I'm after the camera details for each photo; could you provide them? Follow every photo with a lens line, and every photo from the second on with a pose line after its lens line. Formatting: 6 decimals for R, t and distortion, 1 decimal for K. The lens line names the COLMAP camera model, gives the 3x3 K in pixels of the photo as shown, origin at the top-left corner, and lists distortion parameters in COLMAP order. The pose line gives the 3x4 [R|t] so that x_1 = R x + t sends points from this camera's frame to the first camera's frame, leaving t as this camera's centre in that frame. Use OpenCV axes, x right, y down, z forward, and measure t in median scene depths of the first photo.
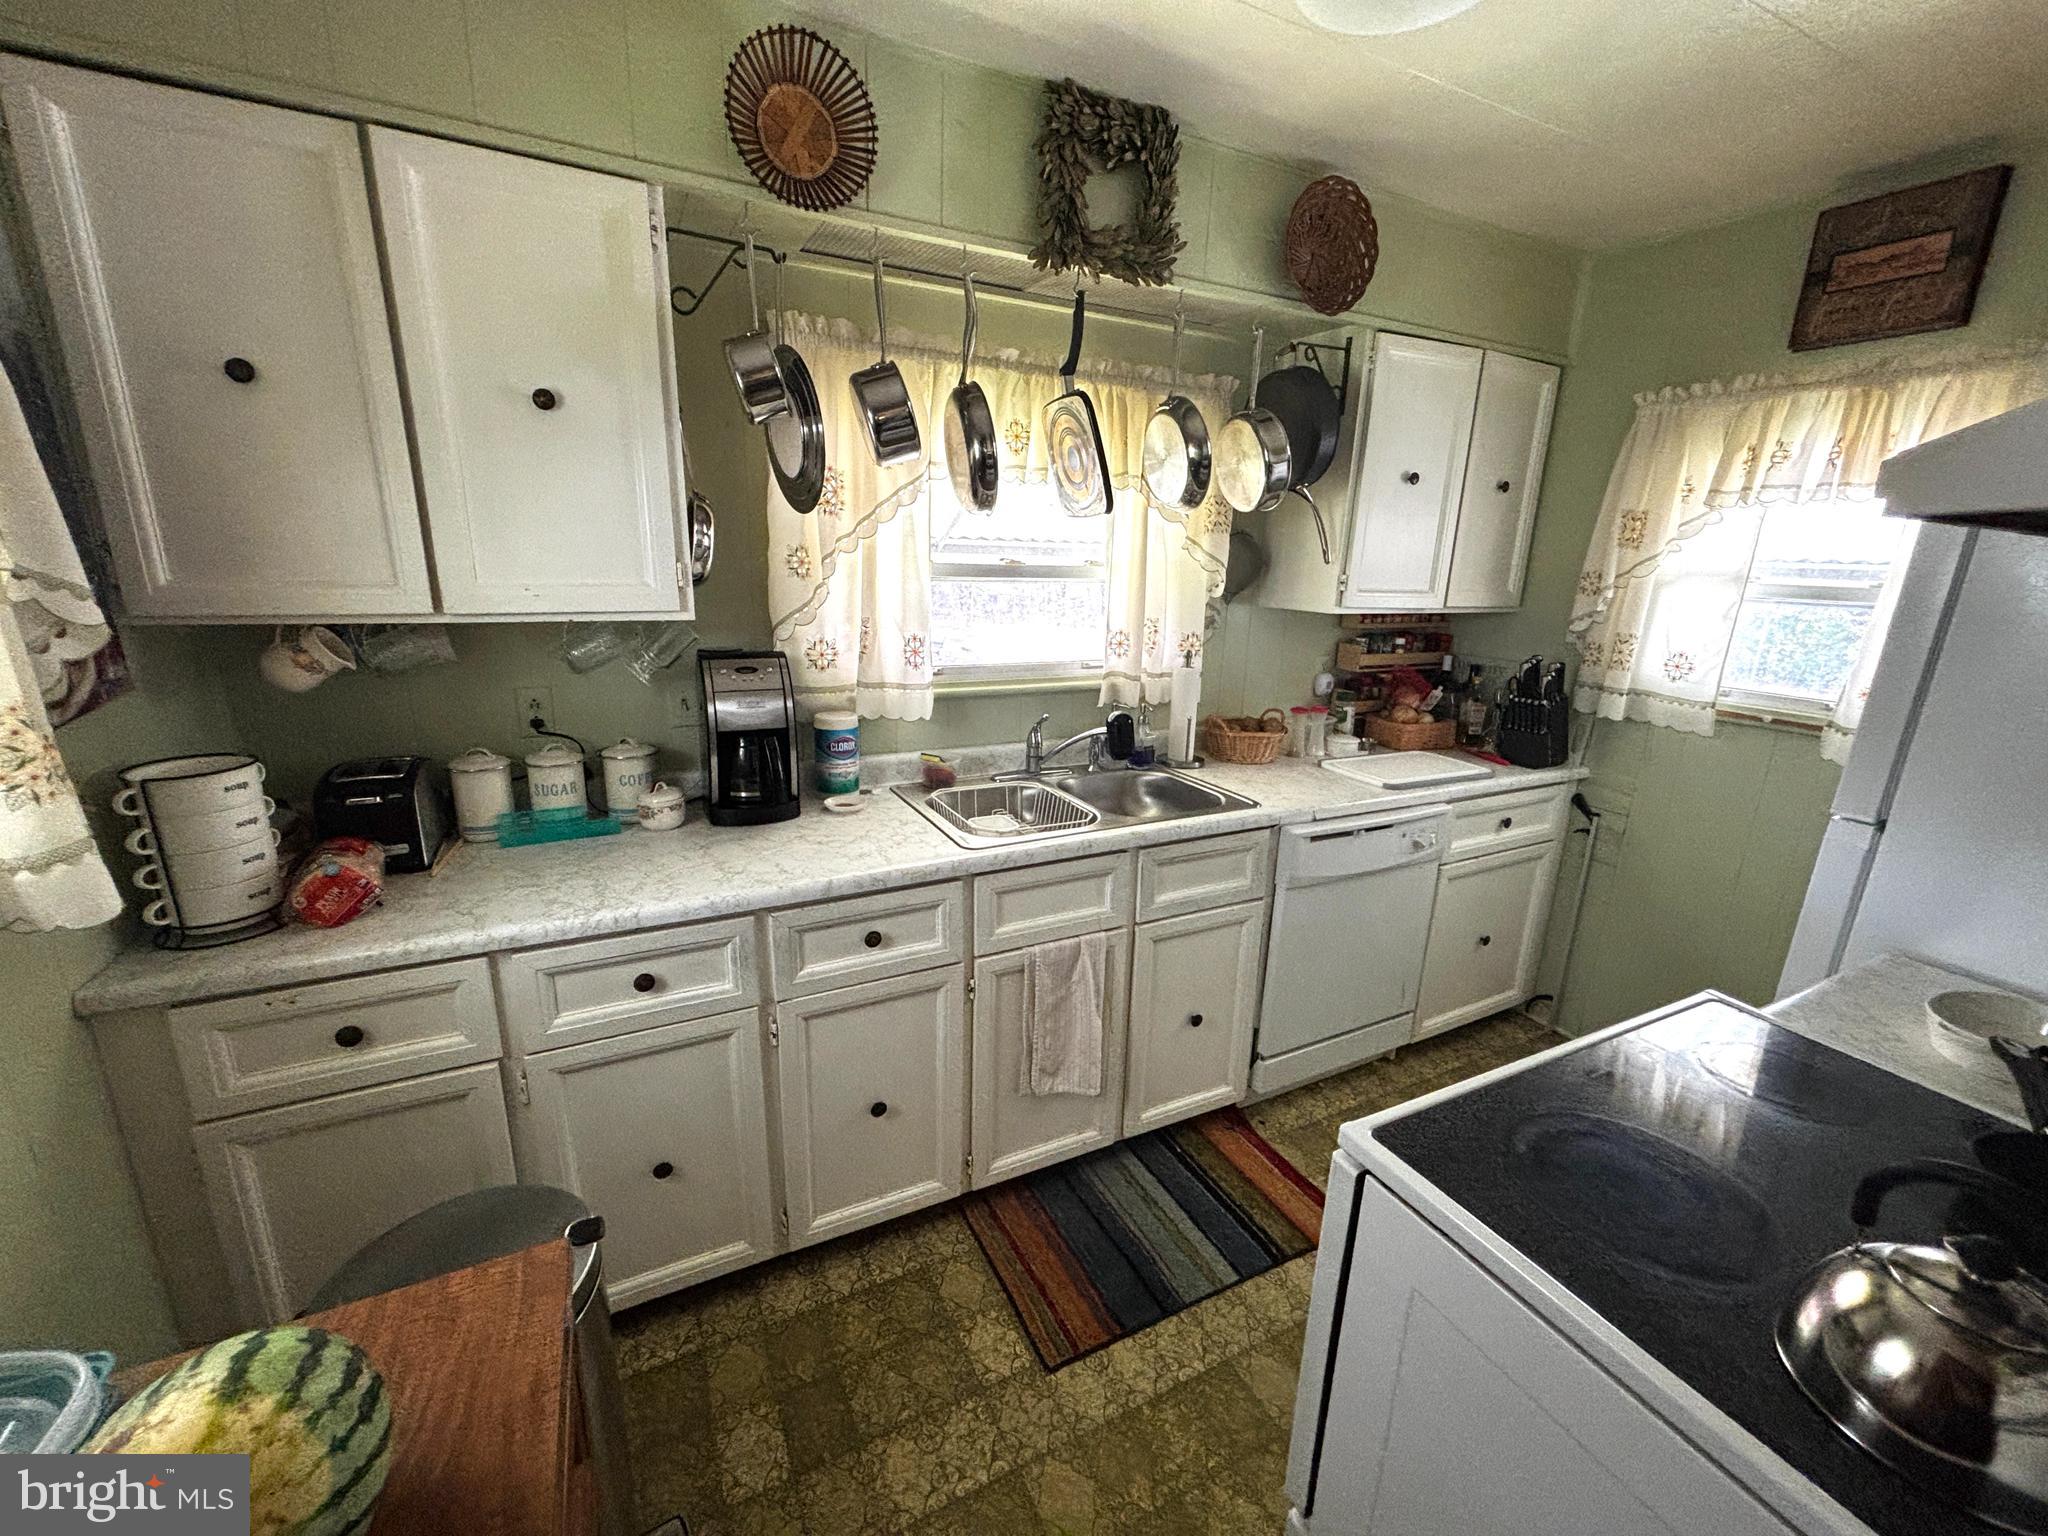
lens RADIAL K [[832.1, 0, 1020.0], [0, 832.1, 755.9], [0, 0, 1]] dist [-0.000726, -0.000107]
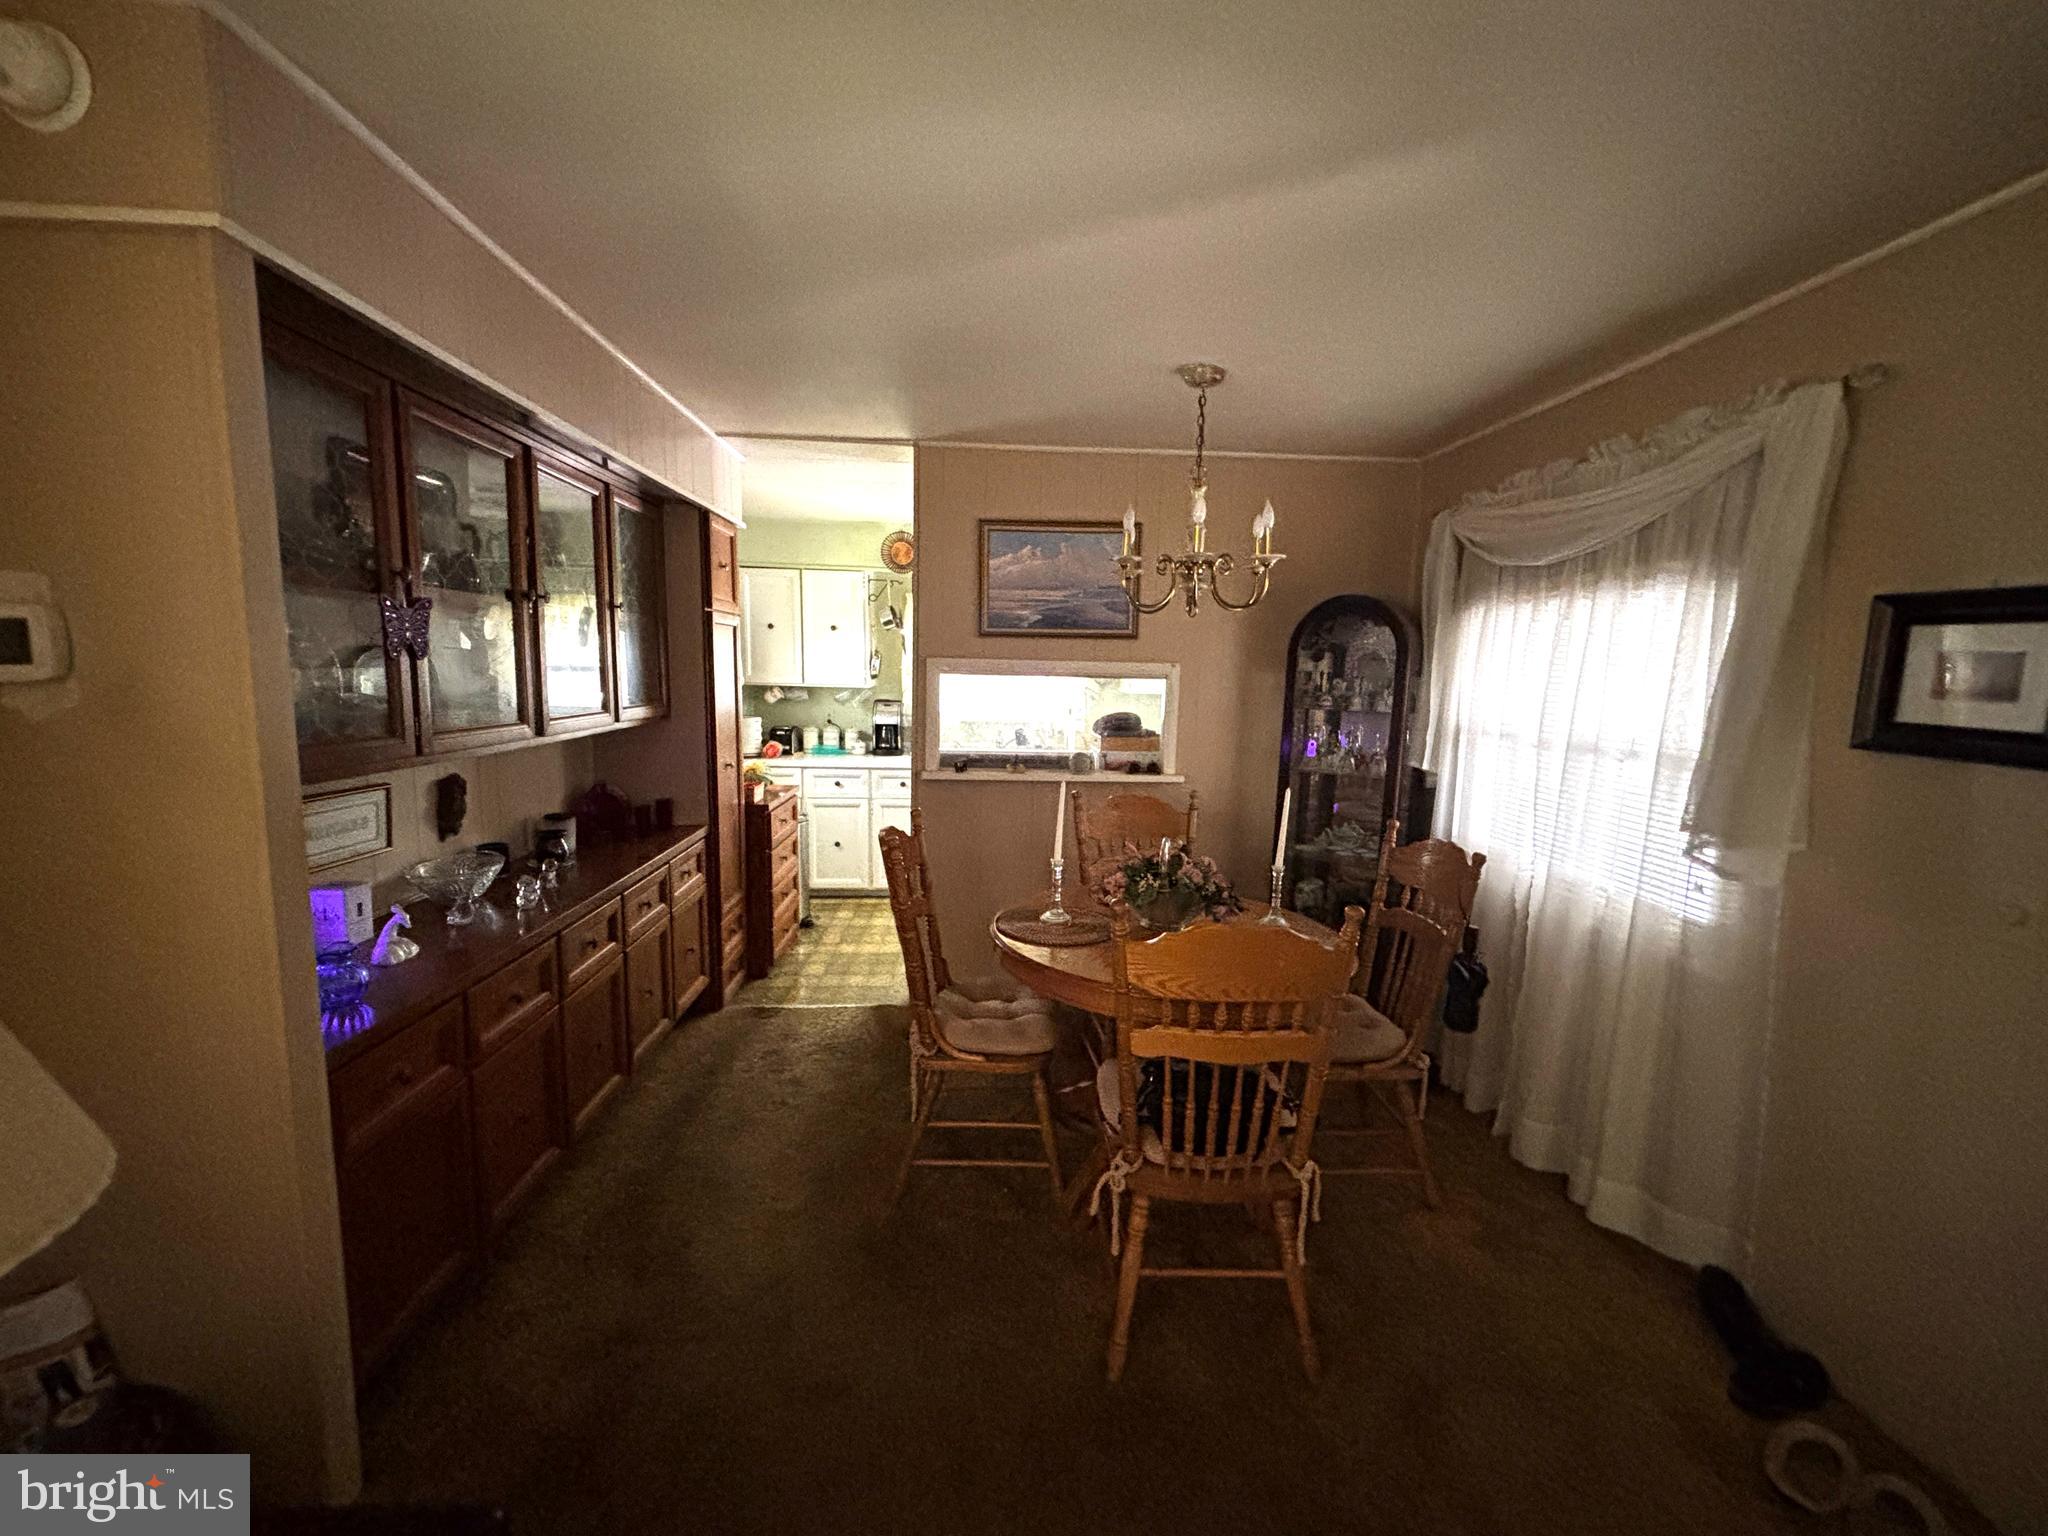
lens RADIAL K [[809.0, 0, 1022.9], [0, 809.0, 777.4], [0, 0, 1]] dist [-0.000481, -0.000187]
pose [[0.919904, 0.049744, -0.388976, 1.515805], [-0.097394, 0.989824, -0.103747, 0.488059], [0.379857, 0.133321, 0.915387, -1.752195]]
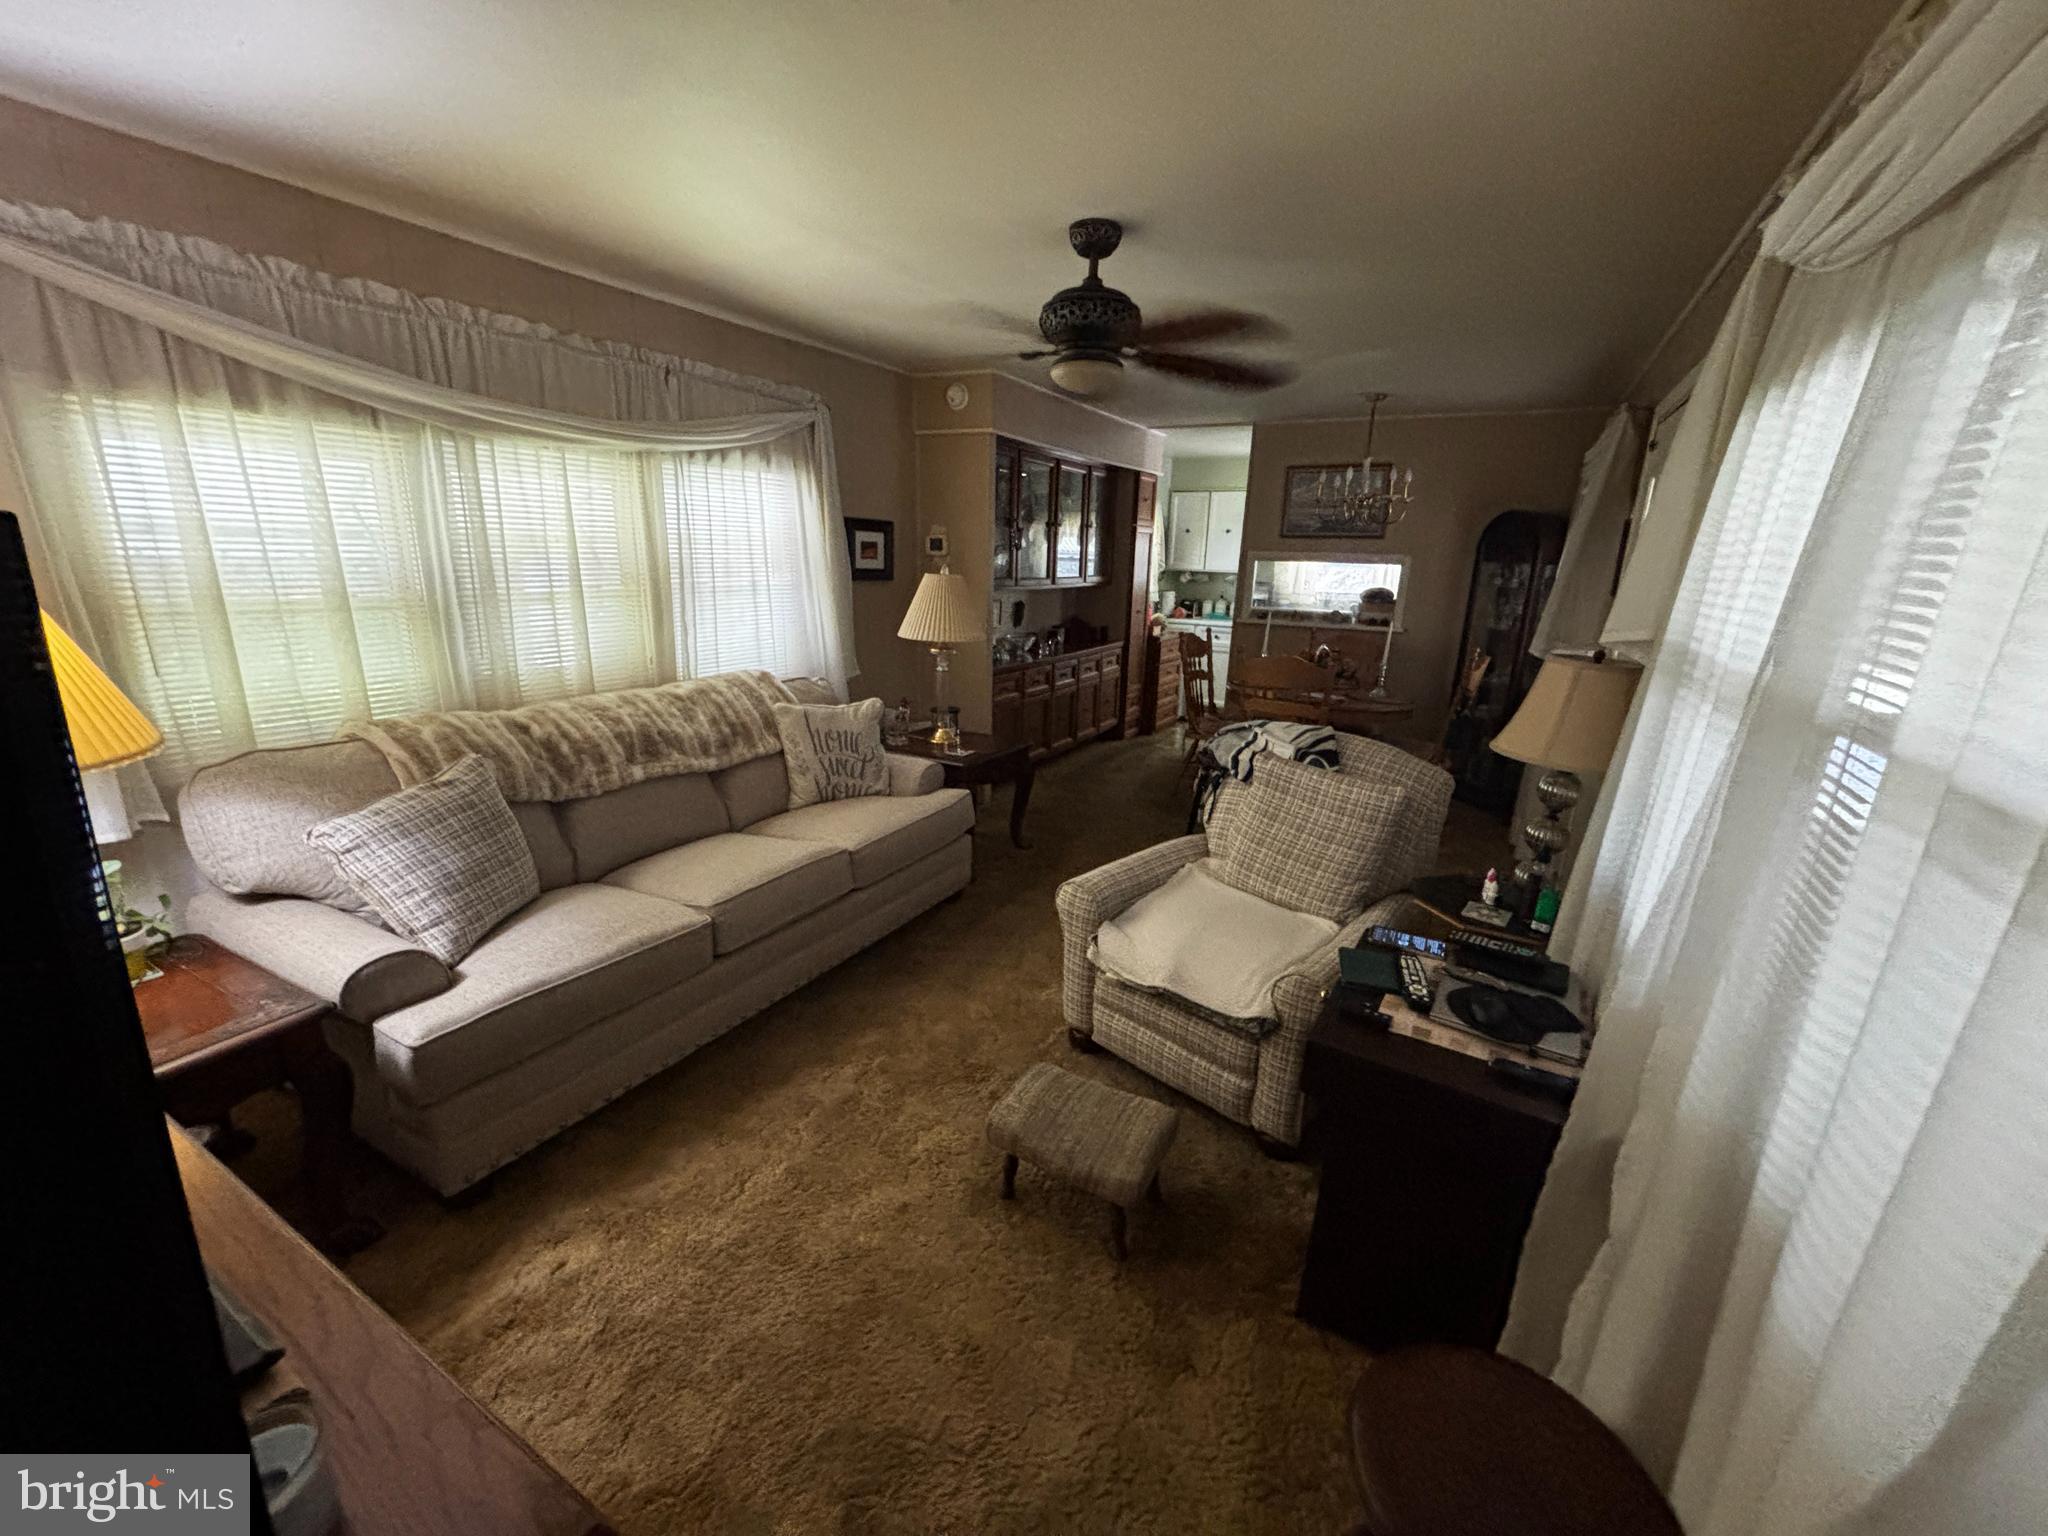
lens RADIAL K [[809.0, 0, 1022.9], [0, 809.0, 777.4], [0, 0, 1]] dist [-0.000481, -0.000187]
pose [[0.562557, 0.210830, -0.799425, 3.042123], [-0.215366, 0.970925, 0.104506, 0.822103], [0.798215, 0.113379, 0.591607, -2.839575]]
